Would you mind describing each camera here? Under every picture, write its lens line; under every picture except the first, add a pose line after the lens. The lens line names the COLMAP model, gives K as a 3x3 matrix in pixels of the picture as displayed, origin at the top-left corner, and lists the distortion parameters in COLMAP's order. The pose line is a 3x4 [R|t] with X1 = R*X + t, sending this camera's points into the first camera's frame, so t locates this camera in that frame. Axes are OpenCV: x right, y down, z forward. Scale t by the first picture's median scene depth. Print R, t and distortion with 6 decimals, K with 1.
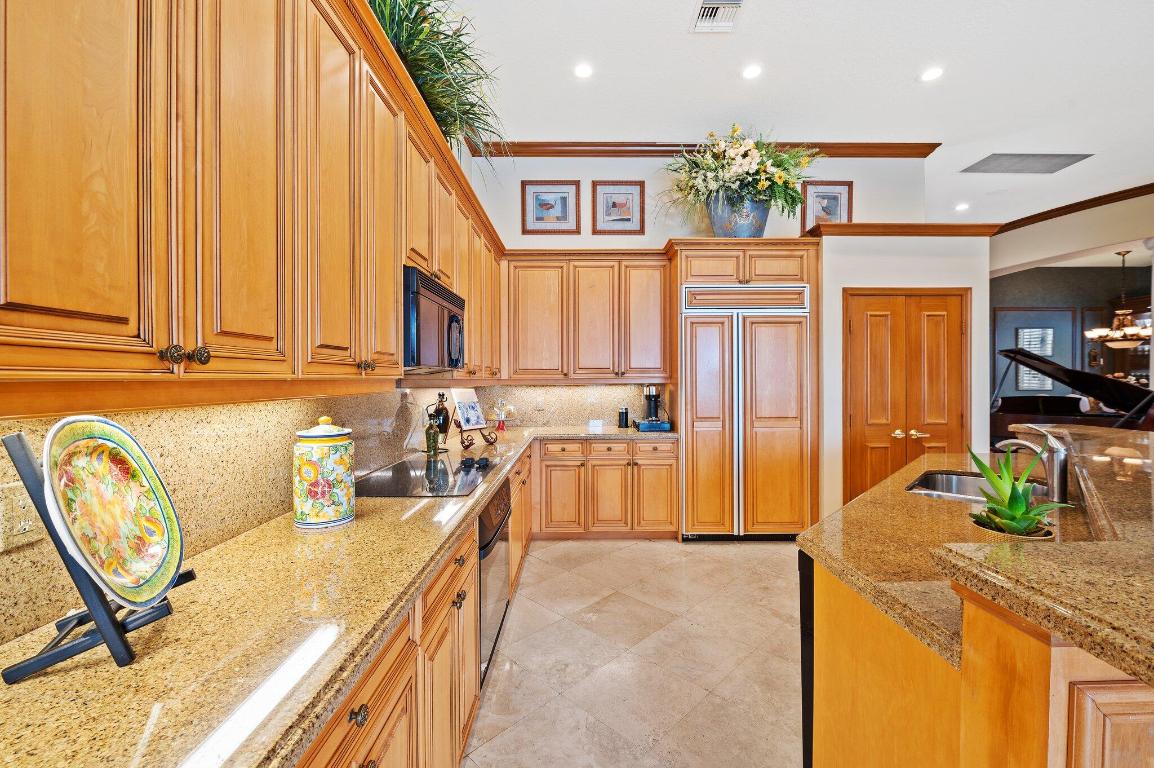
lens RADIAL K [[467.8, 0, 577.2], [0, 467.8, 380.0], [0, 0, 1]] dist [-0.006256, -0.001310]
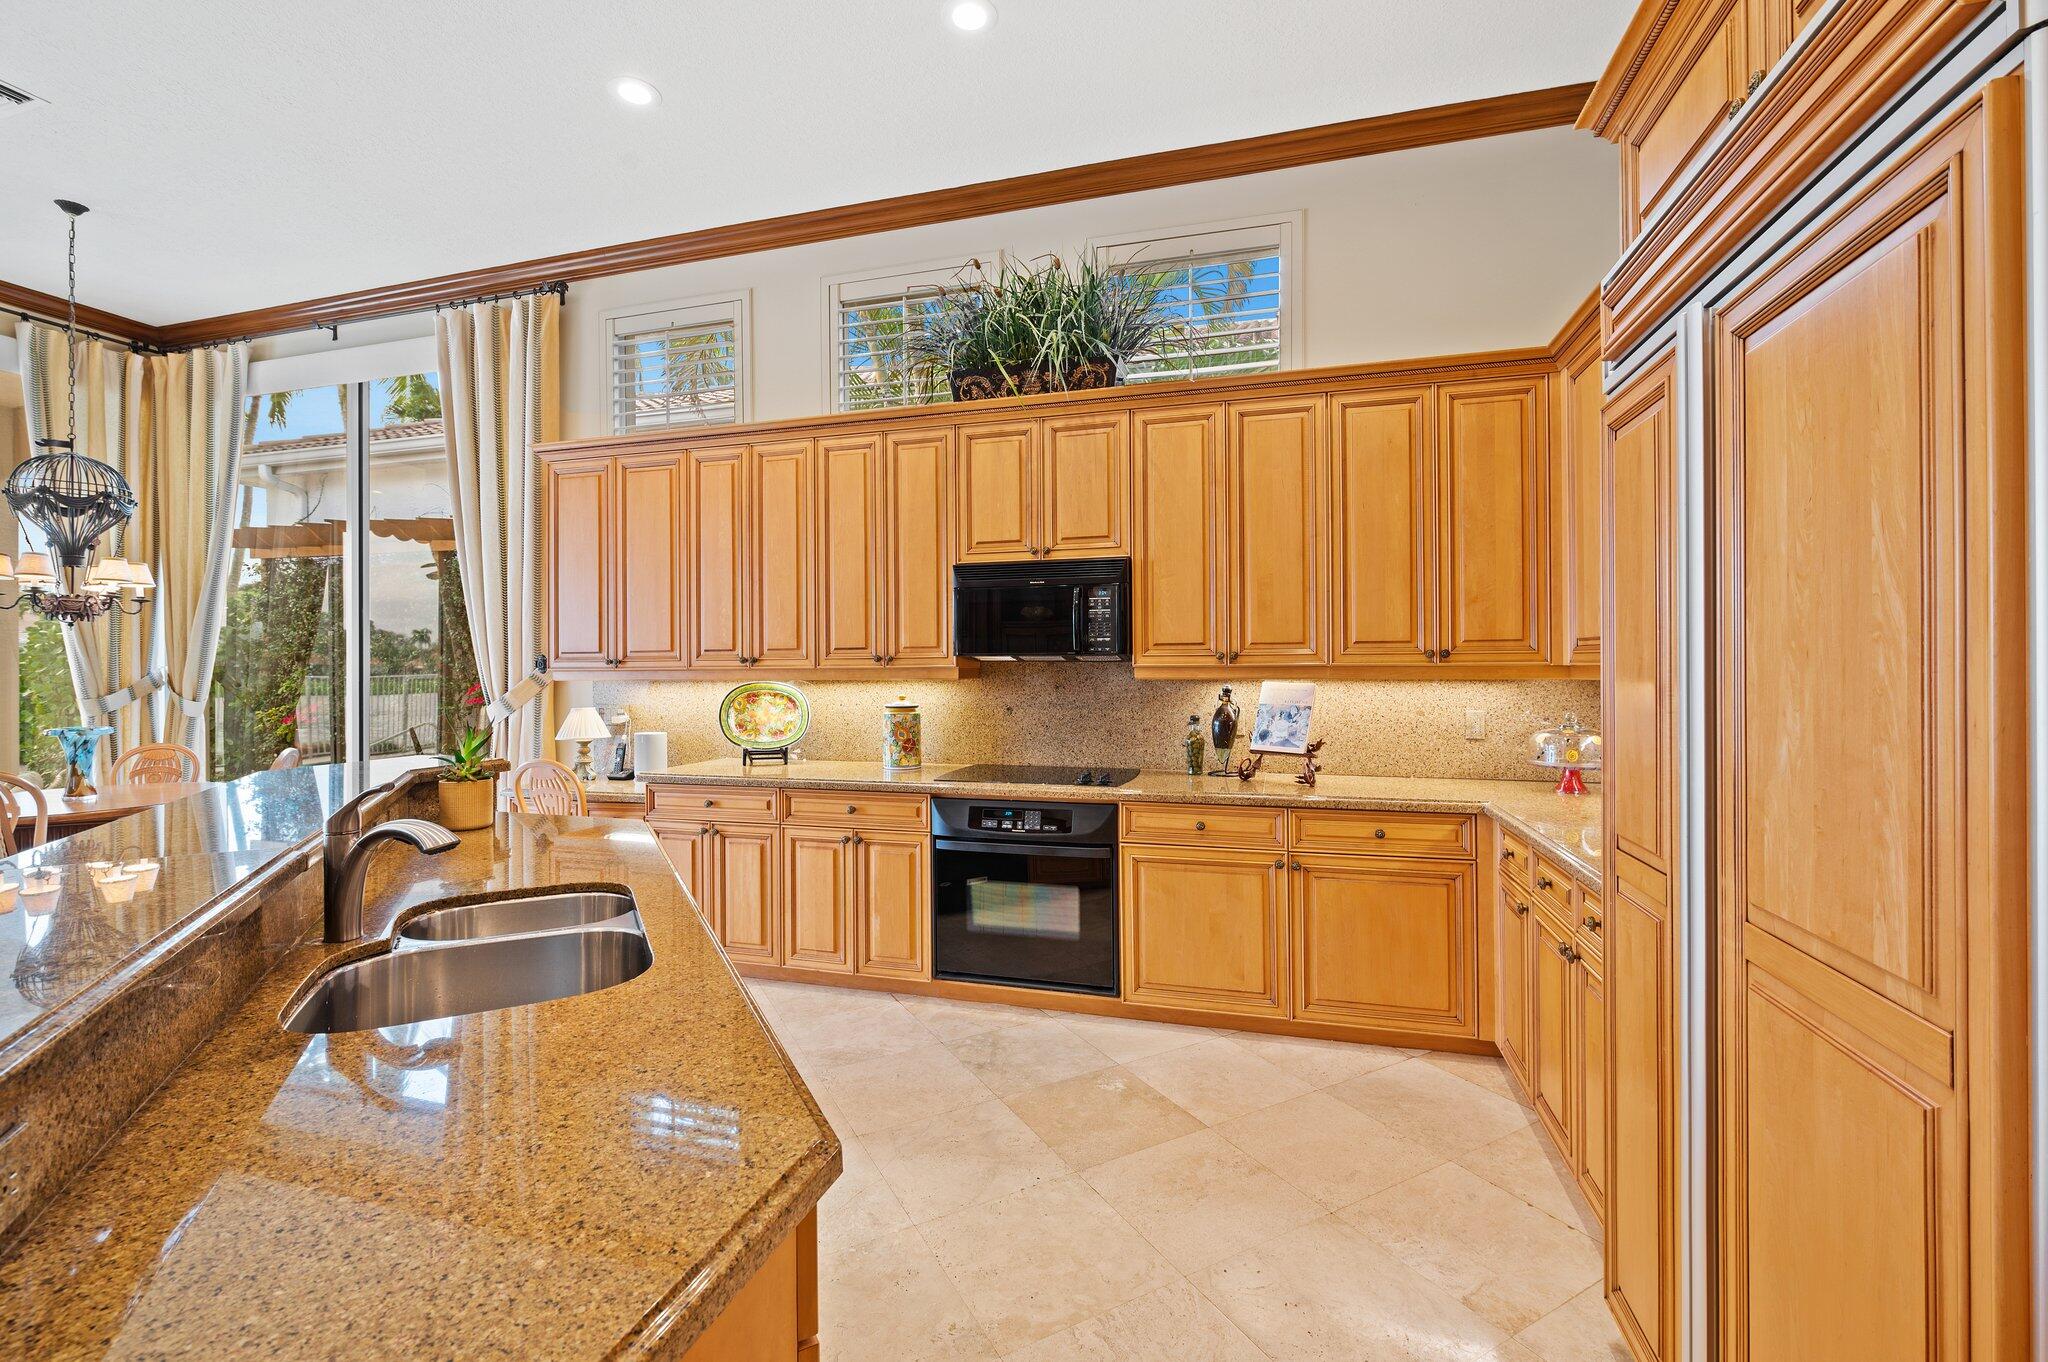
lens RADIAL K [[882.8, 0, 1010.3], [0, 882.8, 668.6], [0, 0, 1]] dist [-0.007350, -0.000743]
pose [[-0.289179, 0.003717, -0.957268, 0.765650], [-0.000136, 0.999992, 0.003925, -0.003471], [0.957275, 0.001265, -0.289176, 0.835119]]
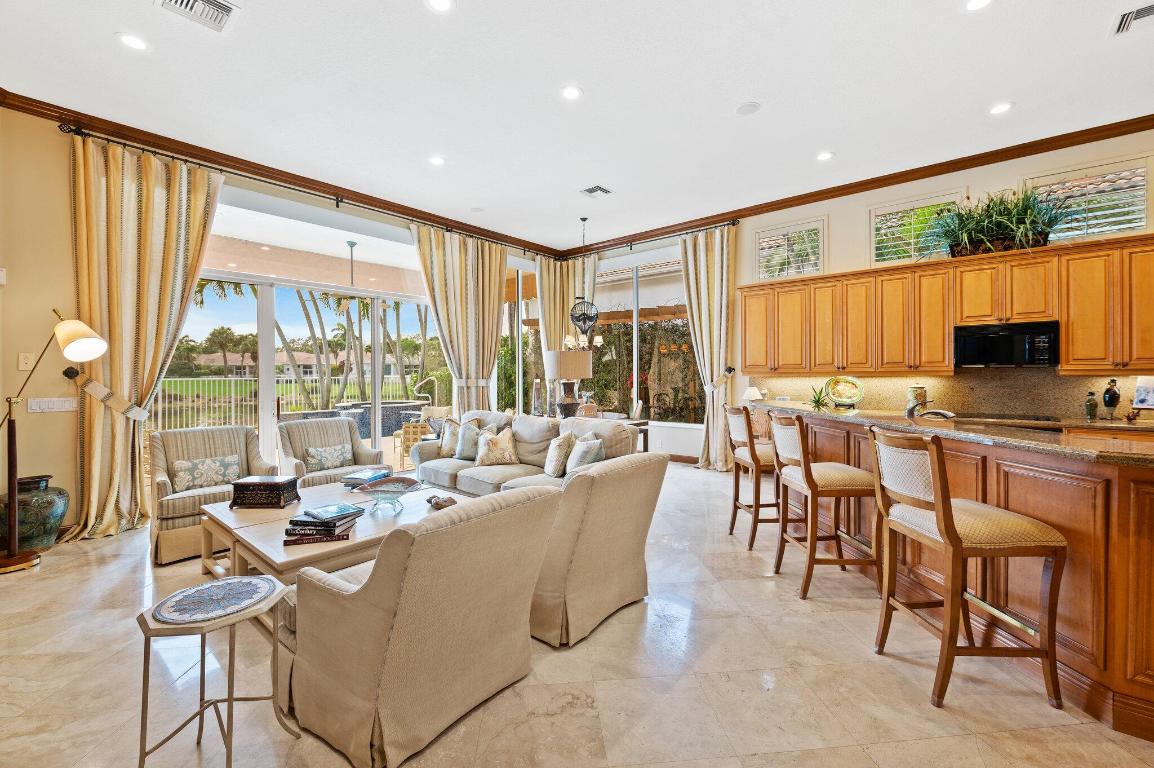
lens RADIAL K [[467.8, 0, 580.2], [0, 467.8, 378.9], [0, 0, 1]] dist [-0.006256, -0.001310]
pose [[-0.645151, 0.015221, -0.763903, 1.424004], [0.004385, 0.999859, 0.016219, -0.002131], [0.764042, 0.007114, -0.645127, 0.525461]]
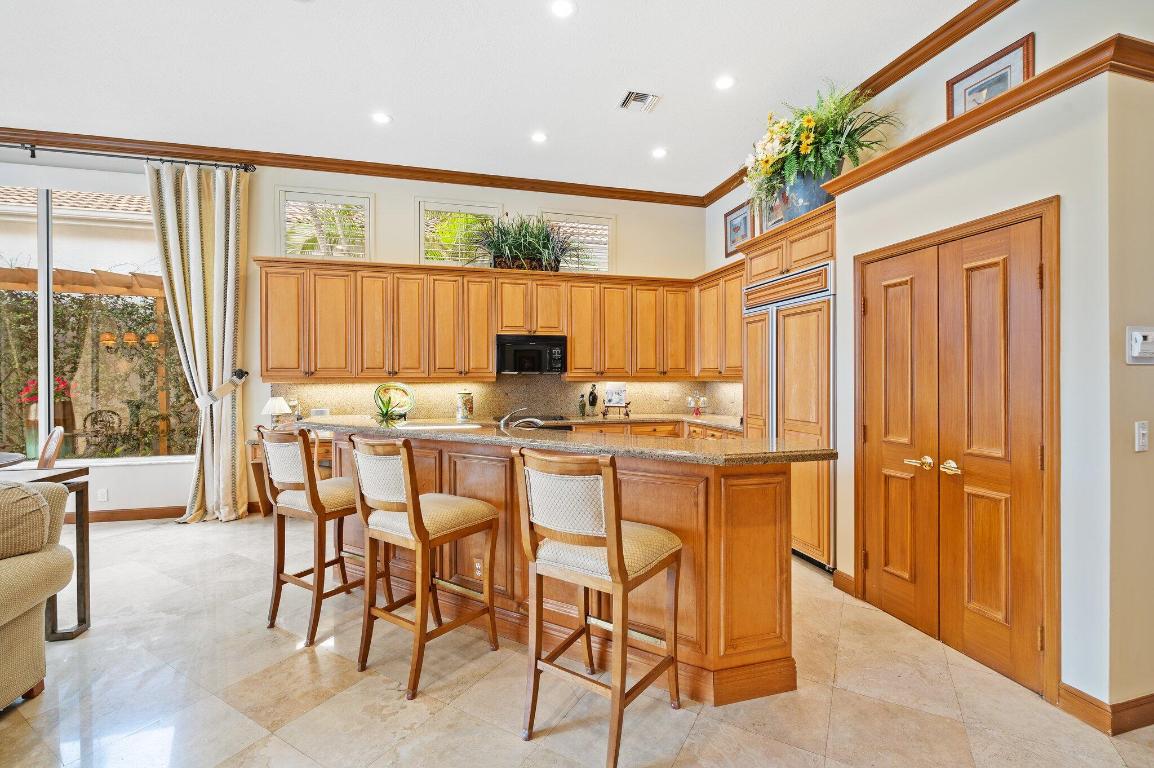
lens RADIAL K [[497.4, 0, 587.4], [0, 497.4, 381.1], [0, 0, 1]] dist [-0.007350, -0.000743]
pose [[0.258742, 0.009338, -0.965901, 1.228060], [-0.003390, 0.999956, 0.008759, -0.001029], [0.965941, 0.001008, 0.258762, 0.372531]]
